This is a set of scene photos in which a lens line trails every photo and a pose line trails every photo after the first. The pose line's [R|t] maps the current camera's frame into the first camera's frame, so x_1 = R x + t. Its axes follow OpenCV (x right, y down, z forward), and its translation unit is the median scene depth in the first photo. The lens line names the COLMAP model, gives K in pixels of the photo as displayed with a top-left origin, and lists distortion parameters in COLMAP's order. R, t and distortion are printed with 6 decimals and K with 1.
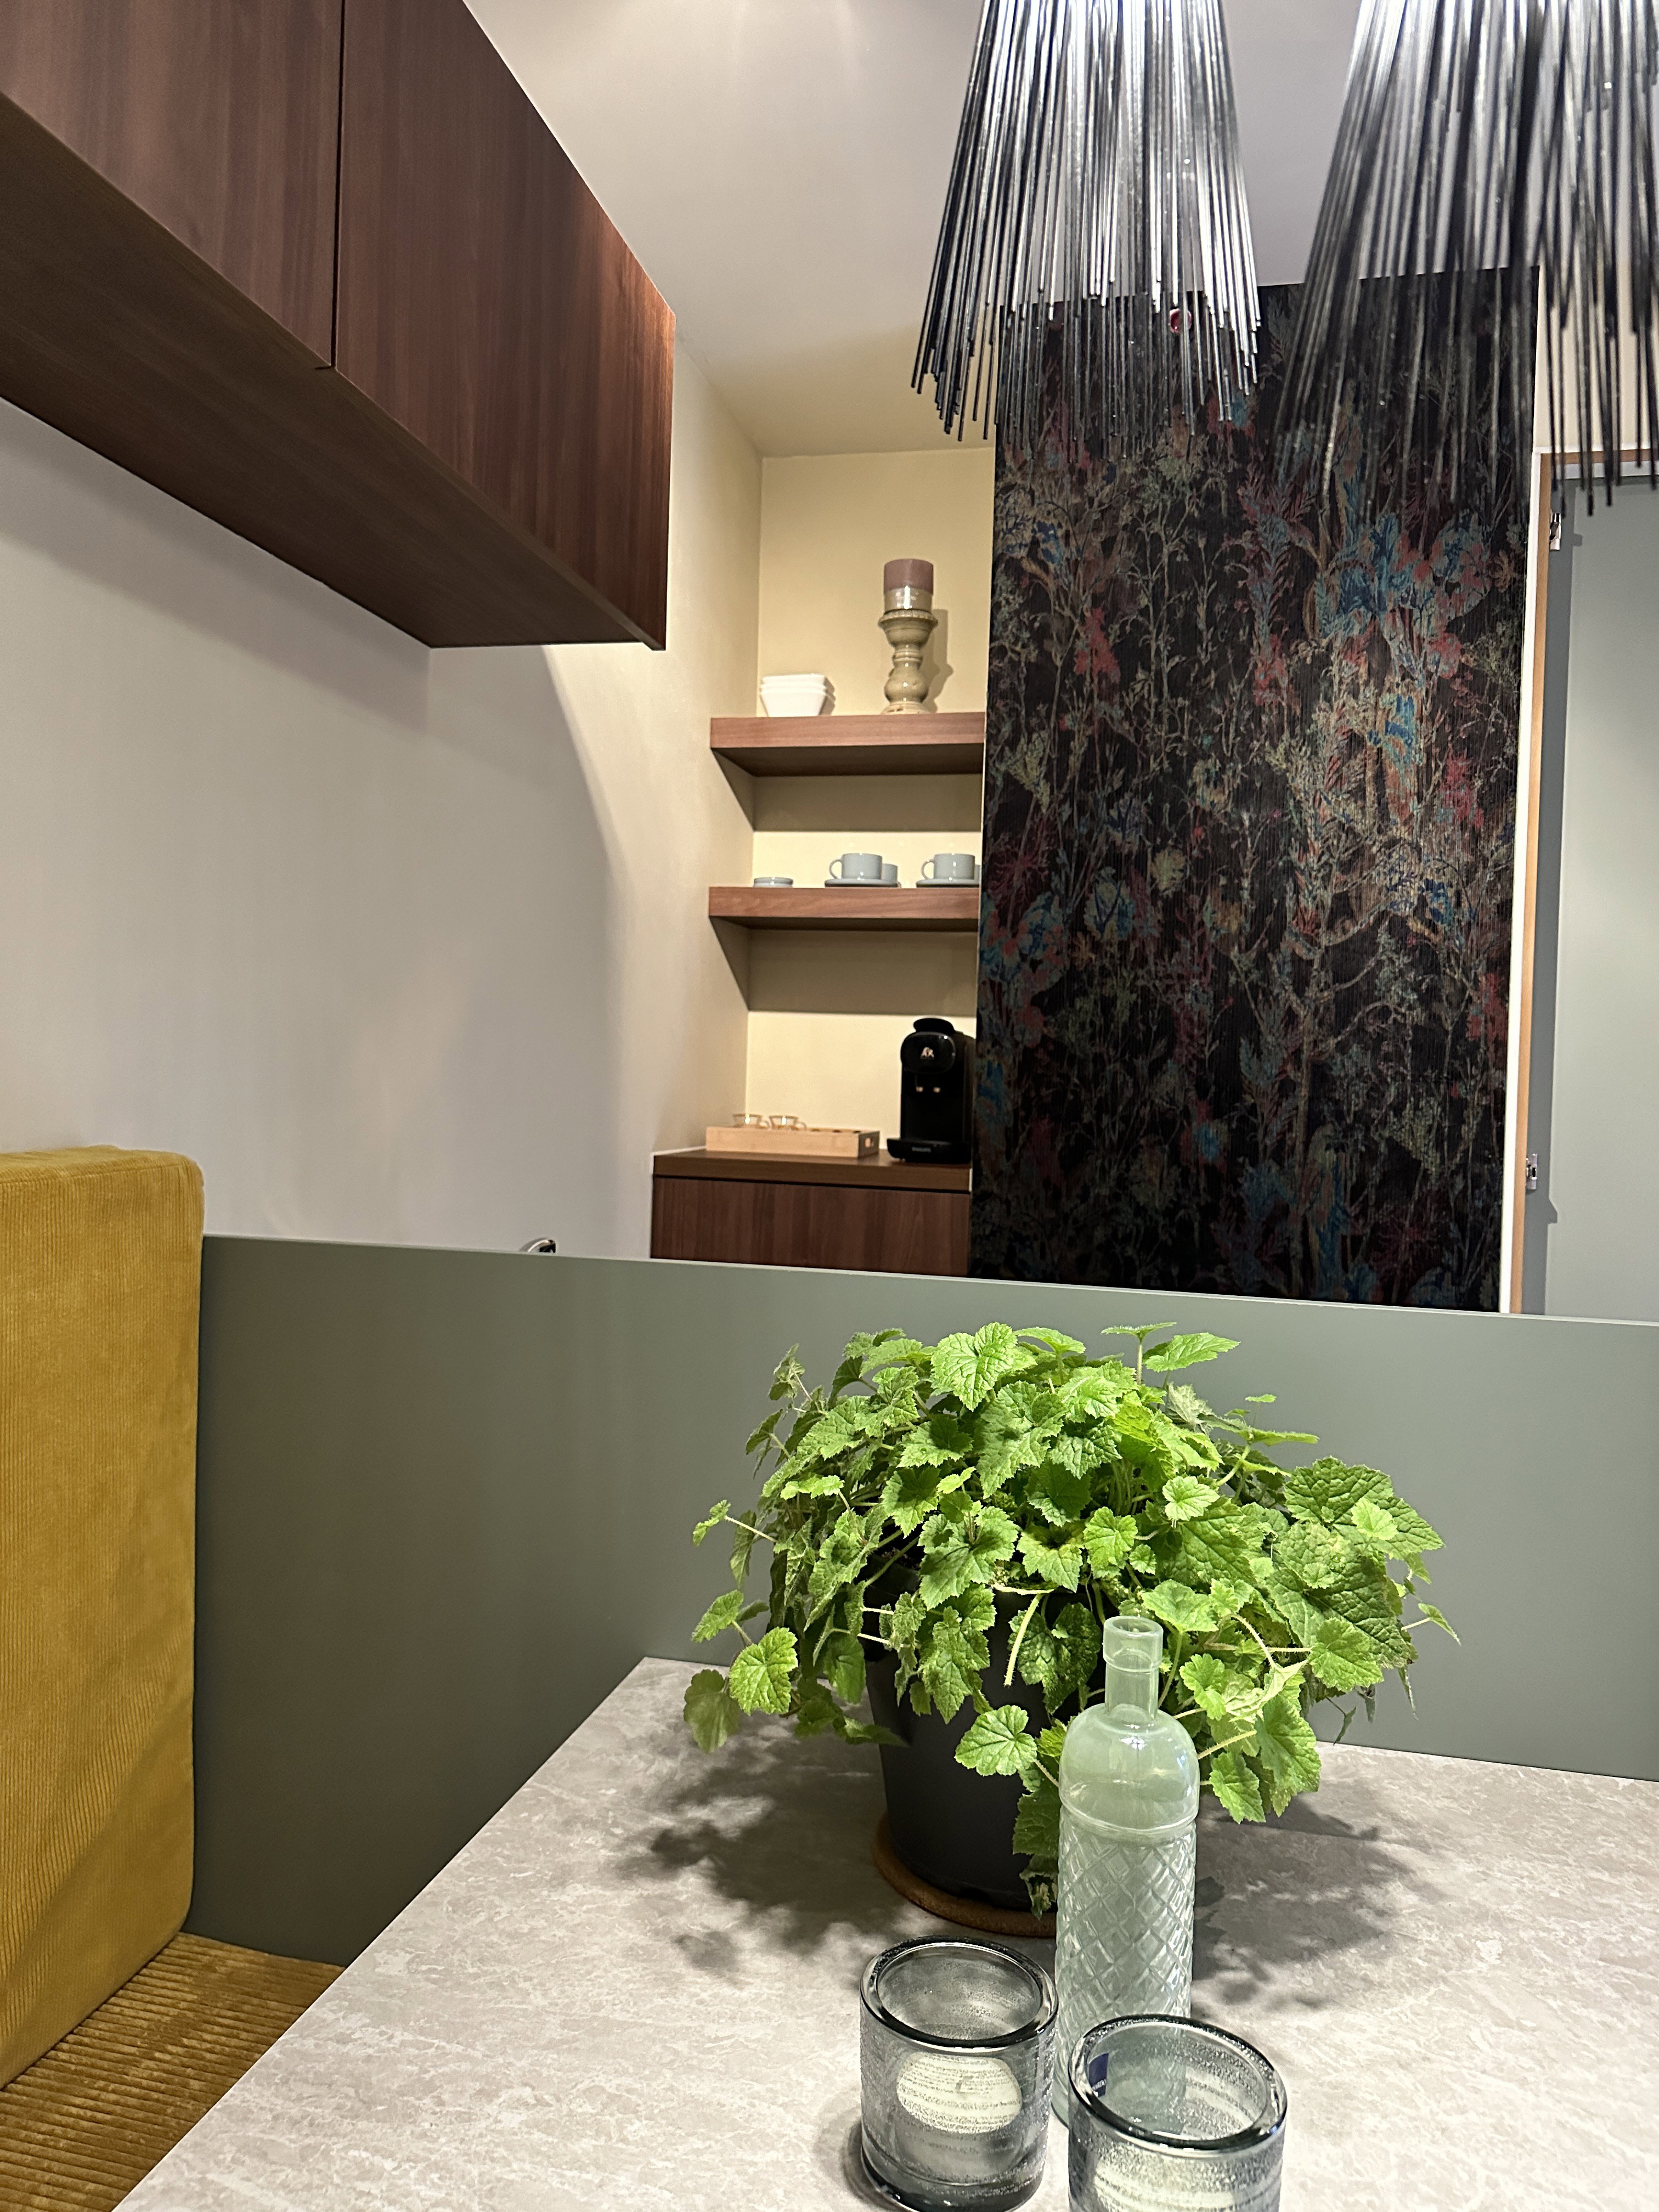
lens RADIAL K [[1559.5, 0, 824.9], [0, 1559.5, 1095.2], [0, 0, 1]] dist [0.068773, -0.085882]
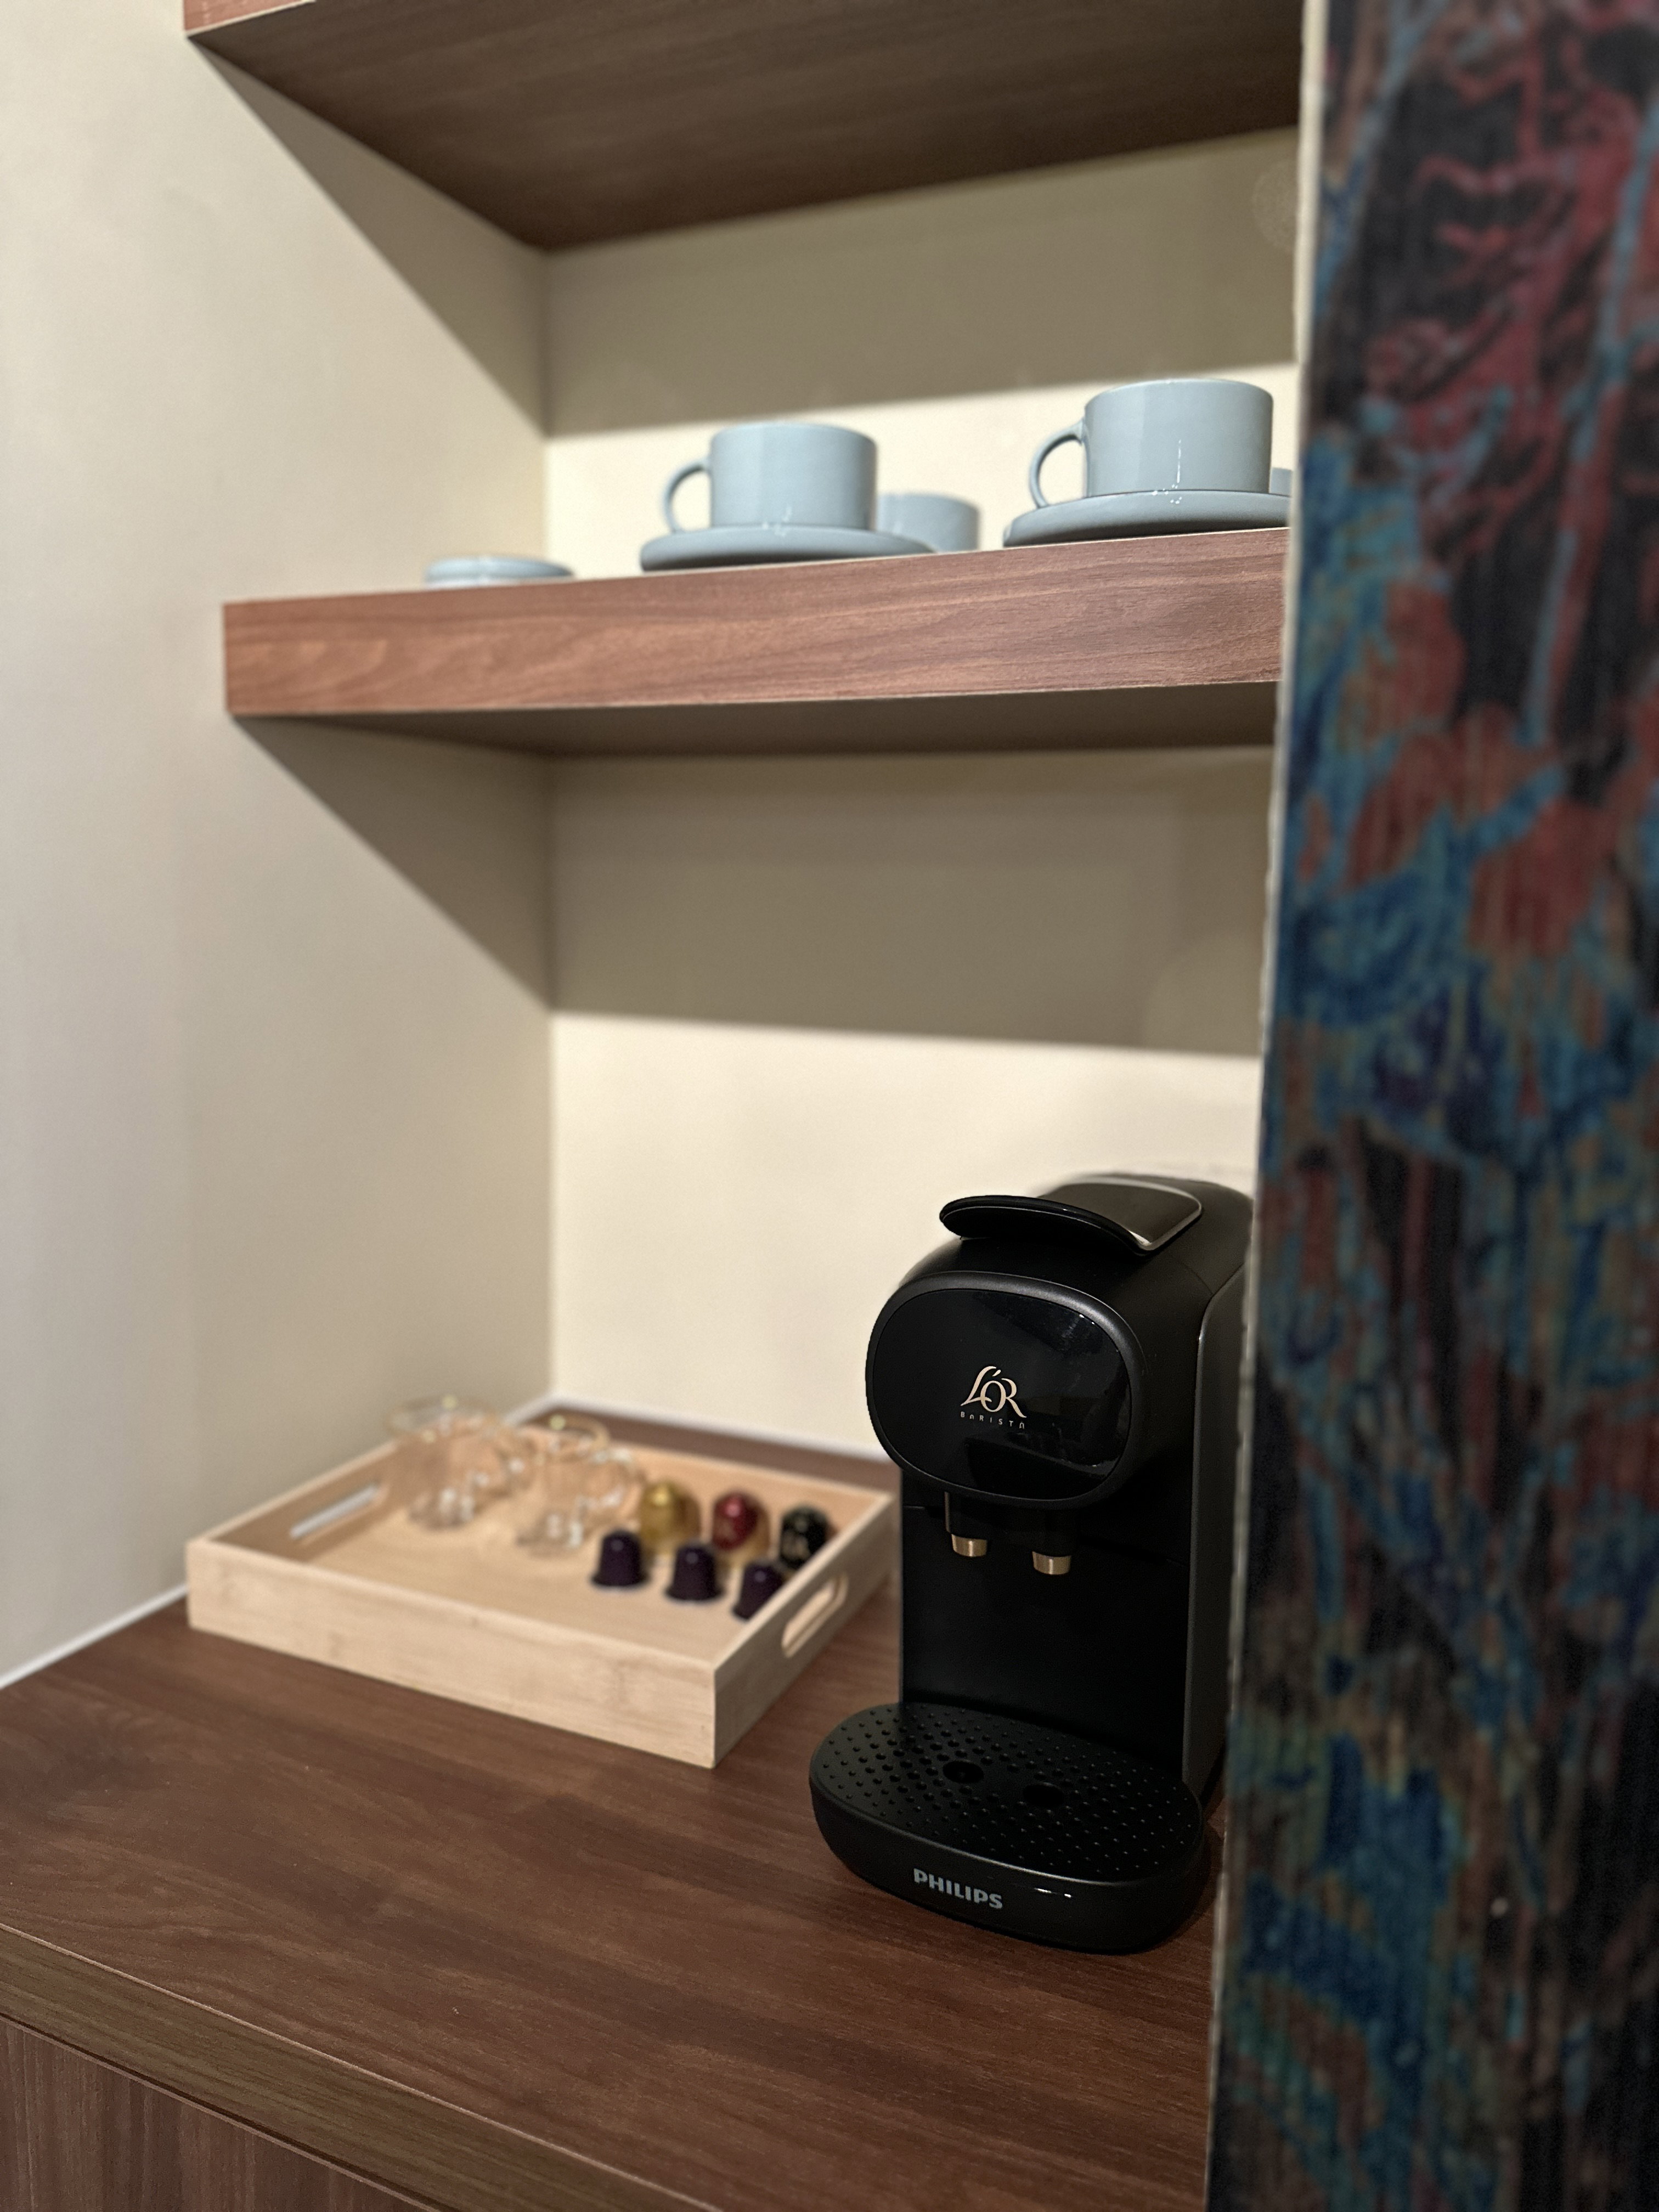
lens RADIAL K [[1559.5, 0, 833.2], [0, 1559.5, 1111.7], [0, 0, 1]] dist [0.068773, -0.085882]
pose [[0.984417, 0.009215, -0.175610, 0.085592], [0.012625, 0.992346, 0.122843, -0.092576], [0.175397, -0.123146, 0.976765, 0.867181]]
